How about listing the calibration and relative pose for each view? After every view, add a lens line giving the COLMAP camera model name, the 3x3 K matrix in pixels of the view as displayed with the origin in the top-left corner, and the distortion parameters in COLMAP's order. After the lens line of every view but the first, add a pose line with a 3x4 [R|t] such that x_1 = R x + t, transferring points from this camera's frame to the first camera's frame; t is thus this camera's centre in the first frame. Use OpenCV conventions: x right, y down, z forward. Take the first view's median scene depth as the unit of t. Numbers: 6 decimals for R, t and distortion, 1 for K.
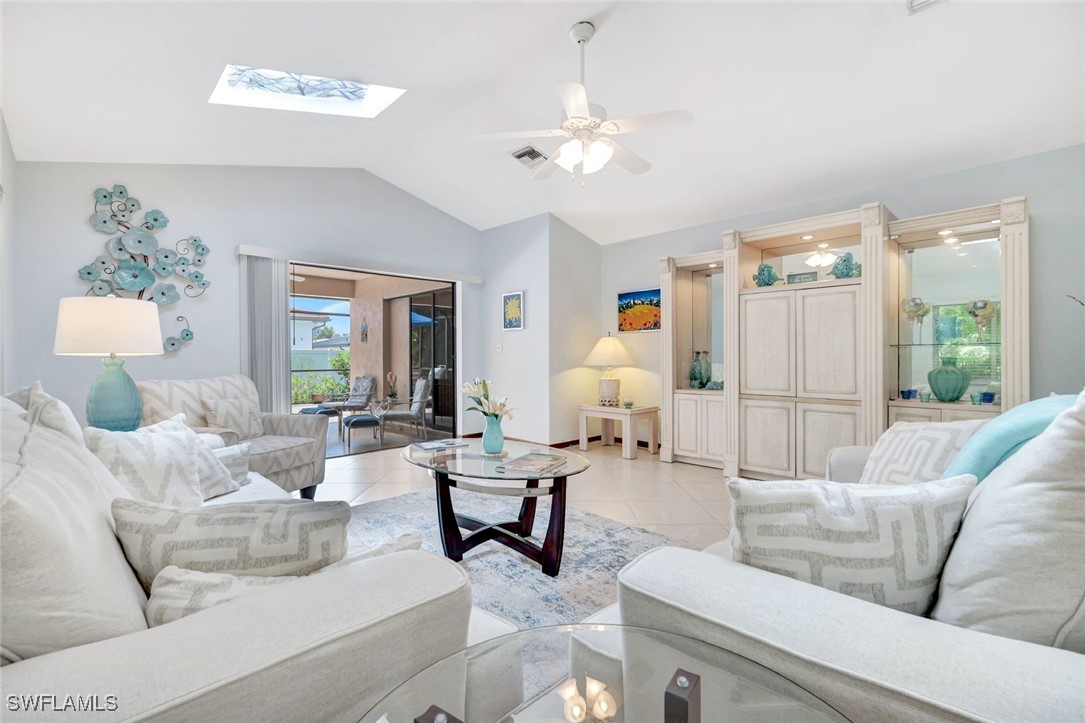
lens RADIAL K [[472.3, 0, 540.9], [0, 472.3, 359.2], [0, 0, 1]] dist [-0.000809, -0.000275]
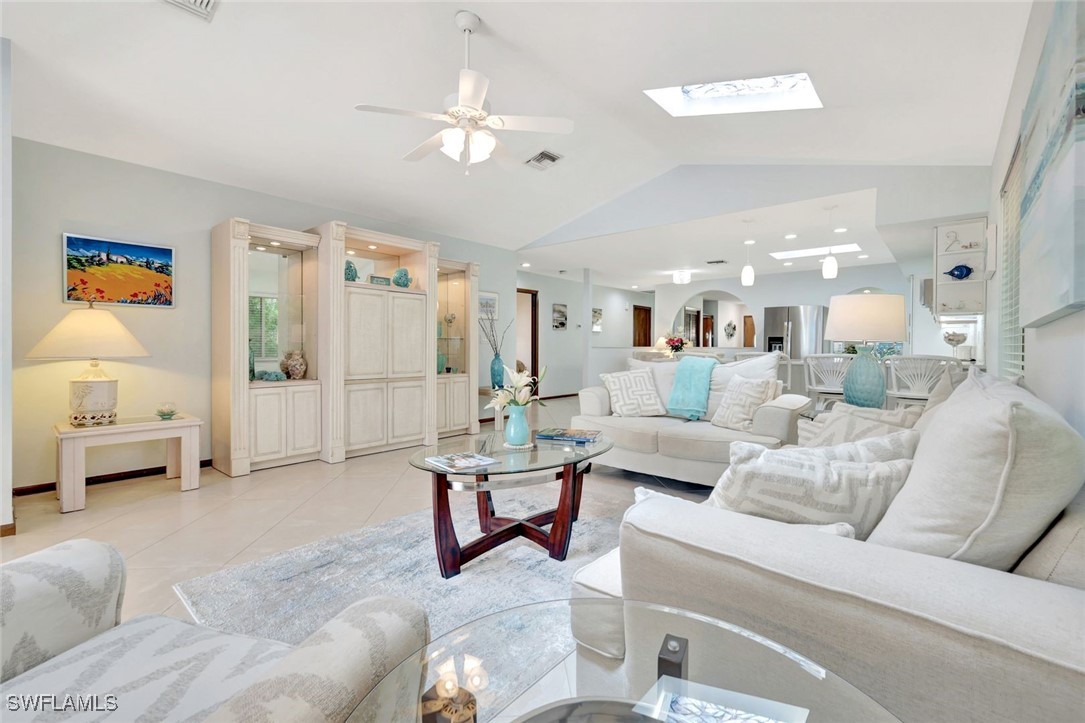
lens RADIAL K [[472.3, 0, 542.7], [0, 472.3, 355.2], [0, 0, 1]] dist [-0.000809, -0.000275]
pose [[-0.082093, -0.009602, 0.996578, -0.502362], [0.005023, 0.999937, 0.010048, 0.007209], [-0.996612, 0.005830, -0.082039, 0.490229]]
